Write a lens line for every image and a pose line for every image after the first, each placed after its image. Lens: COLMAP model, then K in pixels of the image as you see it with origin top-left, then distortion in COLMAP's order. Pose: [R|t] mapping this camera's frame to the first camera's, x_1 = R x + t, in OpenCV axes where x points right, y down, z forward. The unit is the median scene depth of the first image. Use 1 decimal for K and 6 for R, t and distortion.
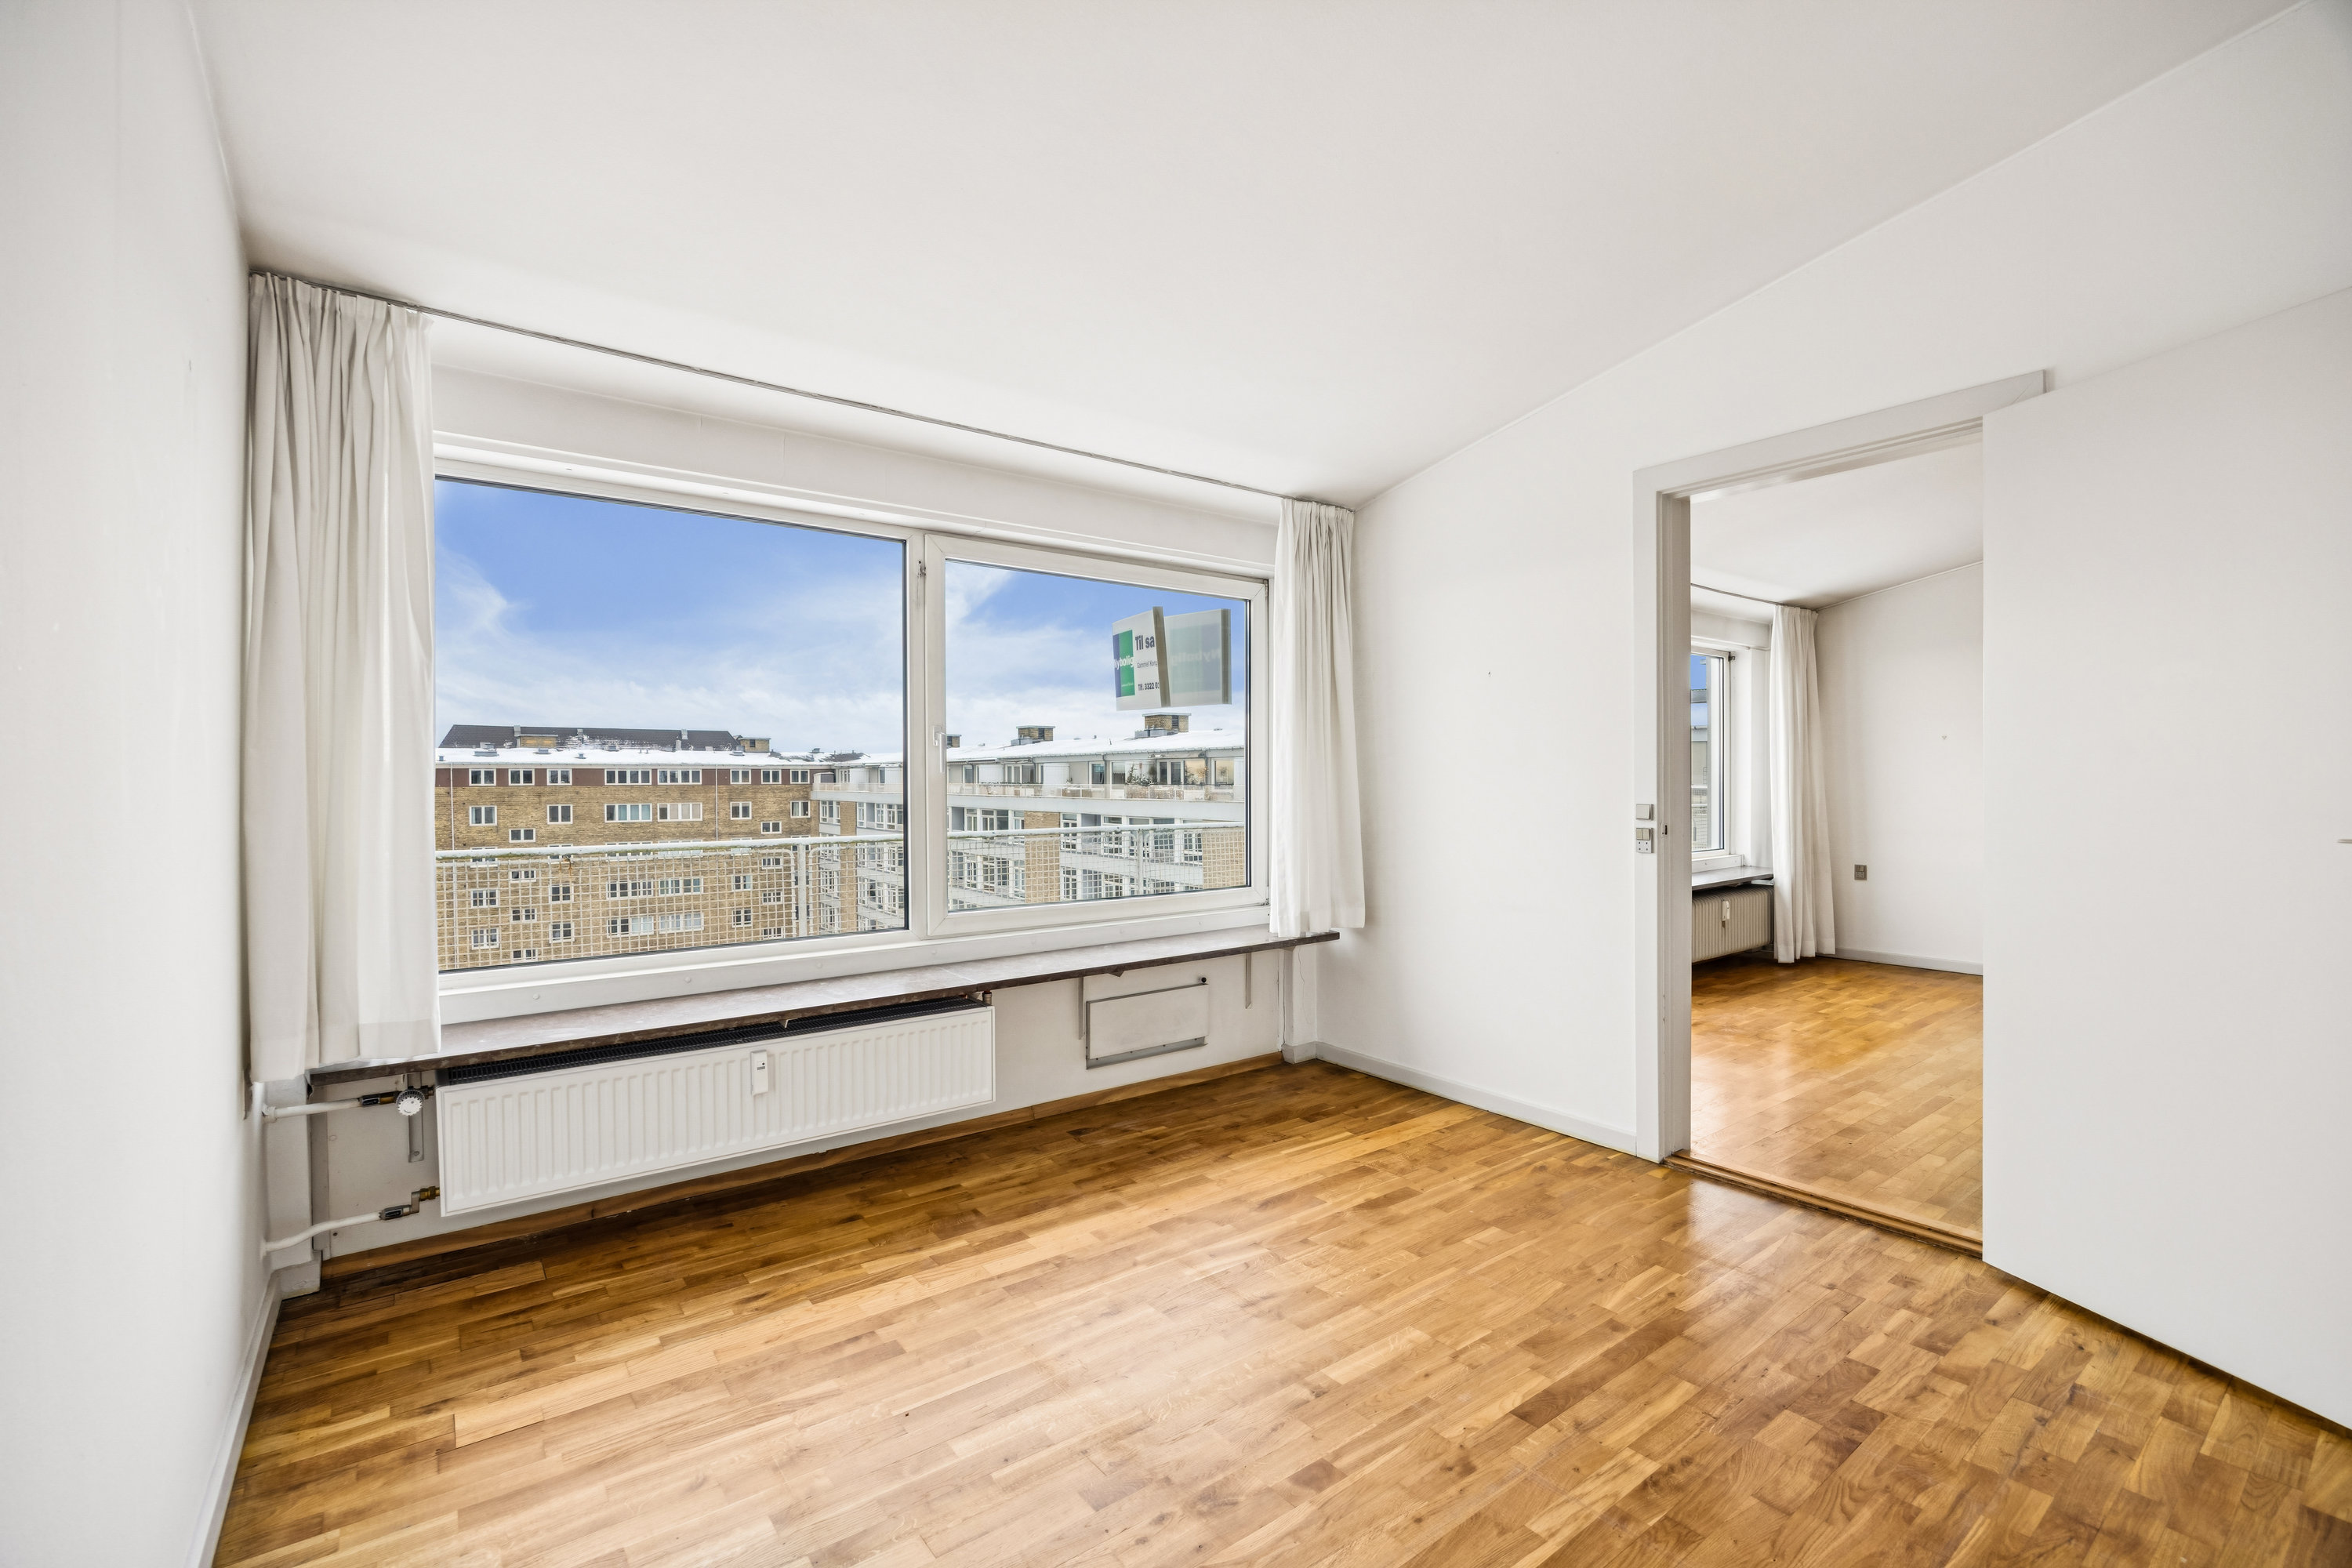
lens RADIAL K [[1034.3, 0, 1176.0], [0, 1034.3, 784.0], [0, 0, 1]] dist [-0.000121, 0.000446]
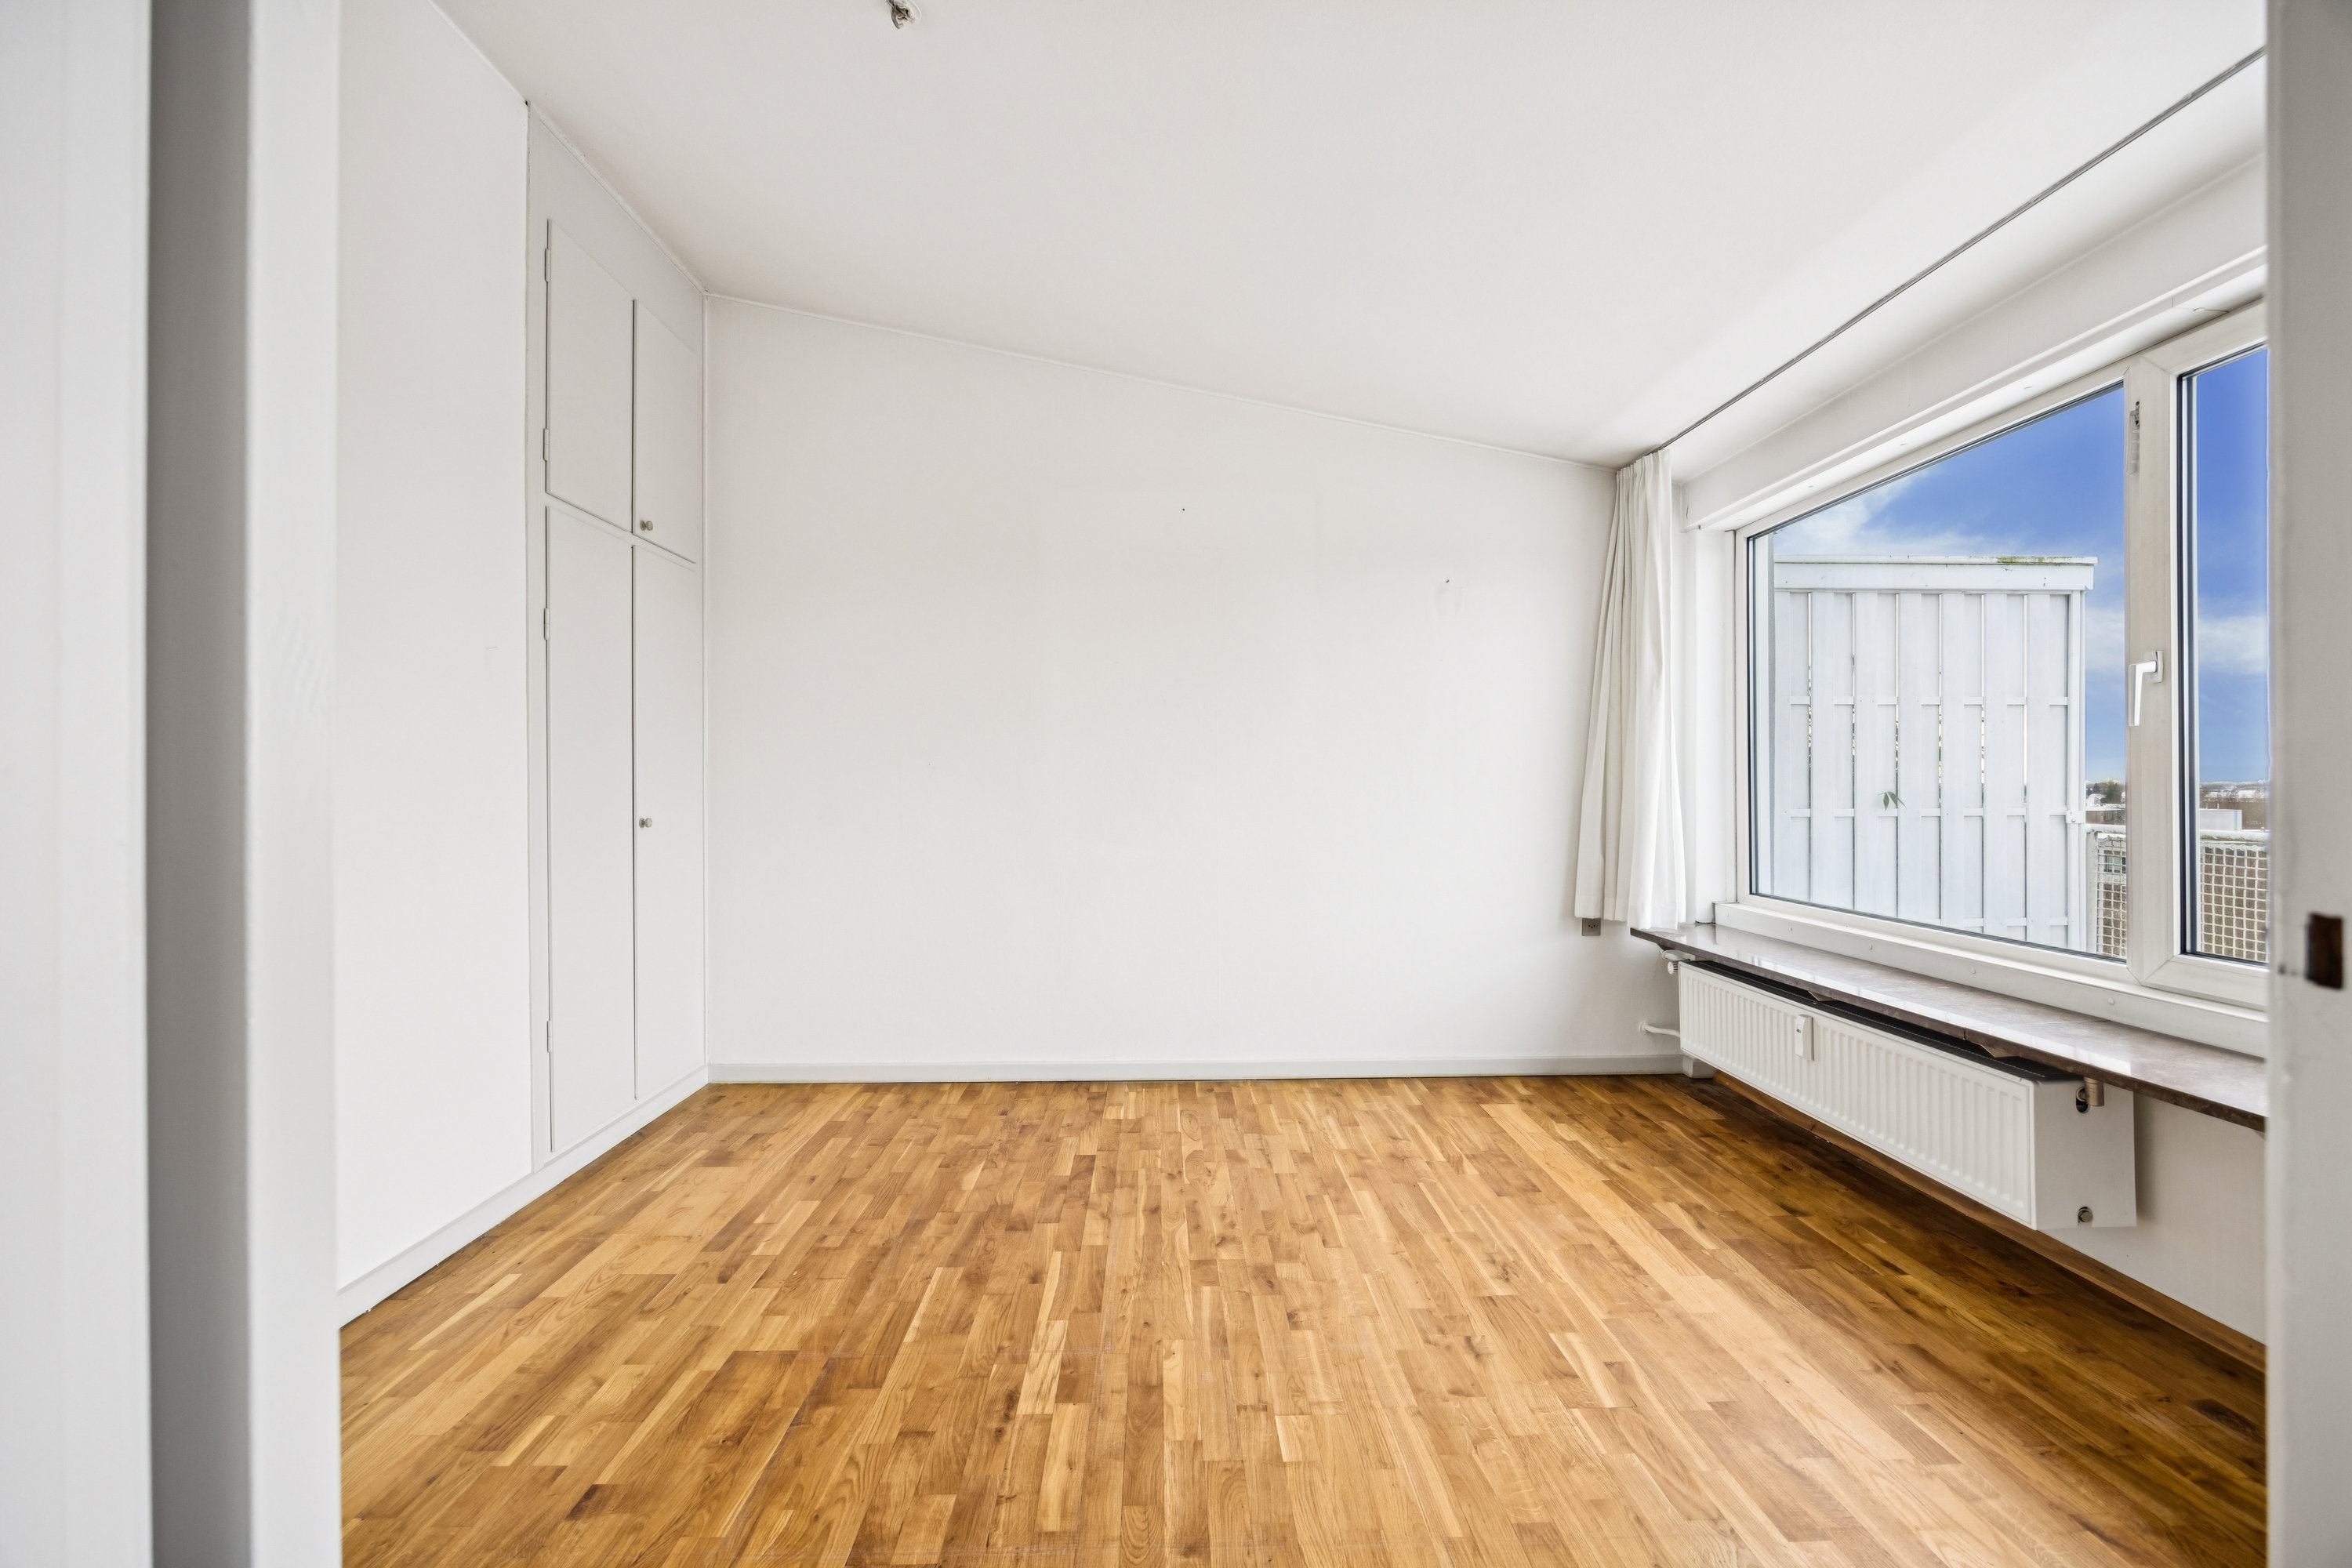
lens RADIAL K [[1034.3, 0, 1176.0], [0, 1034.3, 784.0], [0, 0, 1]] dist [-0.000121, 0.000446]
pose [[-0.596064, 0.000926, -0.802936, 0.880646], [0.003568, 0.999993, -0.001495, 0.043719], [0.802929, -0.003756, -0.596063, 1.288318]]
